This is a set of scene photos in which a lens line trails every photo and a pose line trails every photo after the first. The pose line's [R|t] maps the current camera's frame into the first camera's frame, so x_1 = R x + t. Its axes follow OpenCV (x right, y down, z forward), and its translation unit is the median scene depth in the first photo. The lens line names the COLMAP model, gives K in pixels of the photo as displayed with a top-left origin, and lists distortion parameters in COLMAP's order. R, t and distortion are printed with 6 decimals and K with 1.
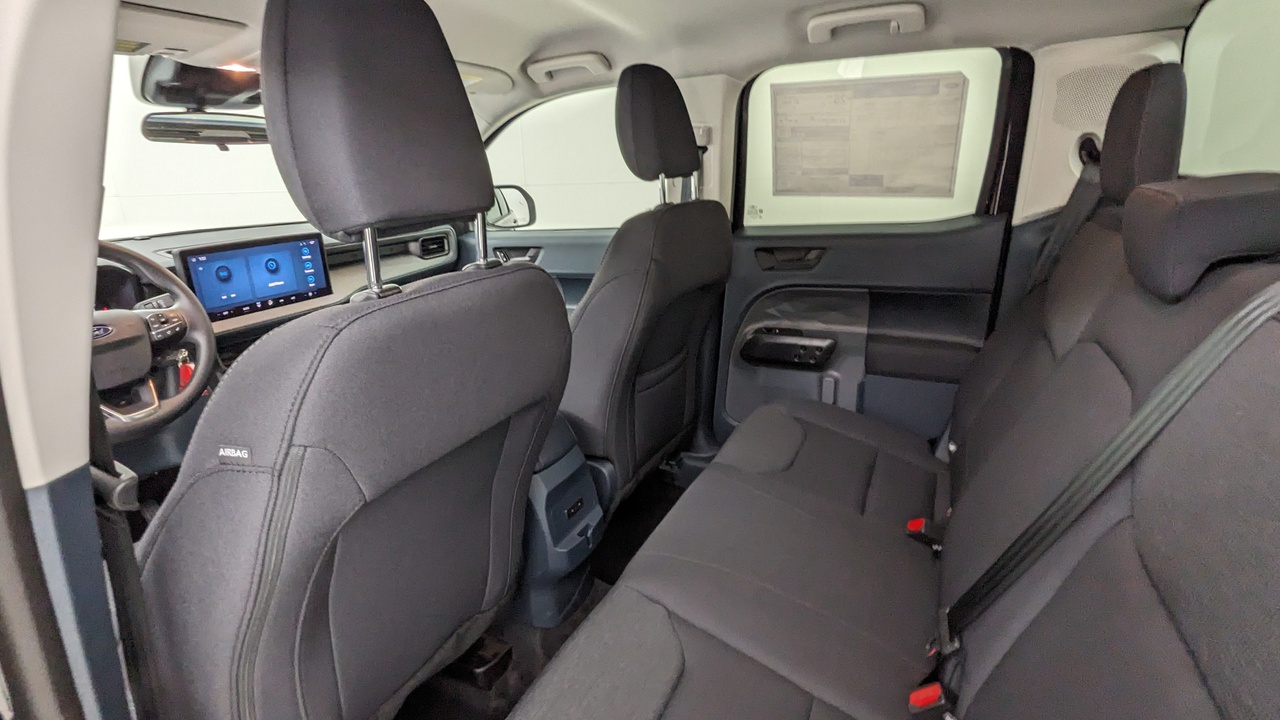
lens RADIAL K [[616.3, 0, 634.6], [0, 616.3, 358.7], [0, 0, 1]] dist [-0.003758, 0.001021]
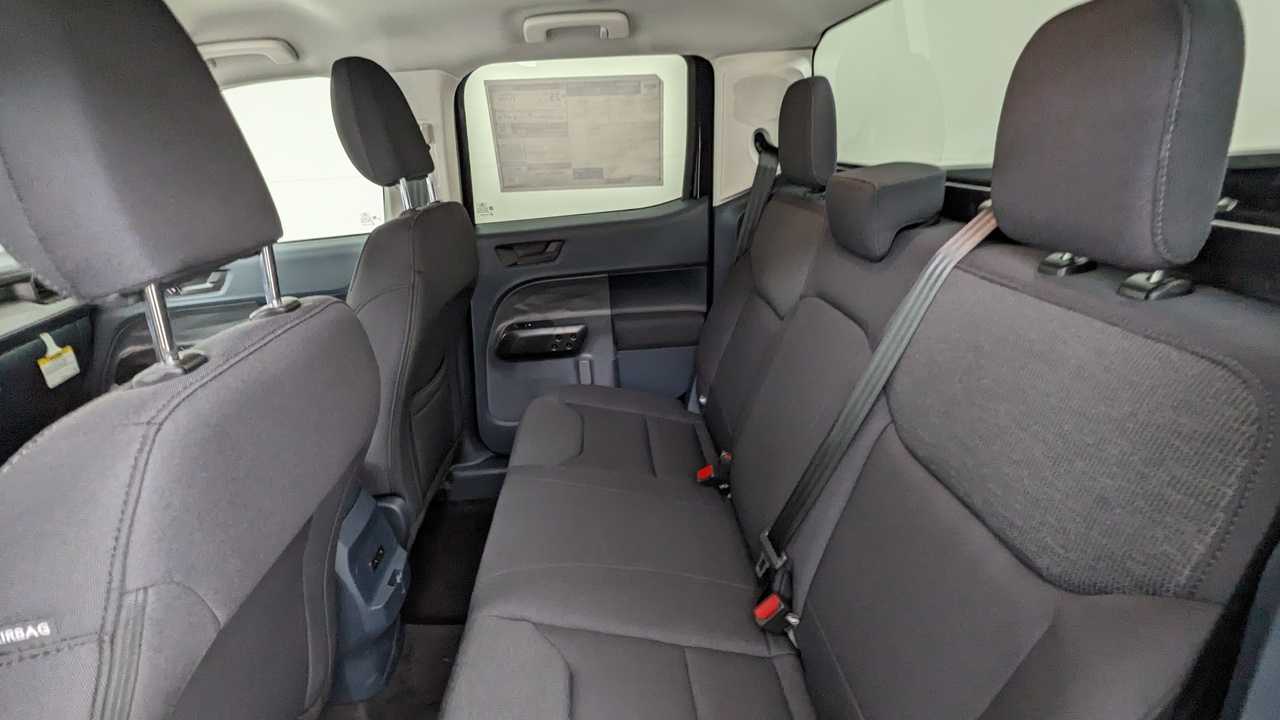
lens RADIAL K [[616.3, 0, 641.1], [0, 616.3, 360.7], [0, 0, 1]] dist [-0.003758, 0.001021]
pose [[0.867785, -0.186038, 0.460802, -0.121432], [0.176134, 0.982227, 0.064855, -0.027968], [-0.464678, 0.024882, 0.885130, 0.022280]]
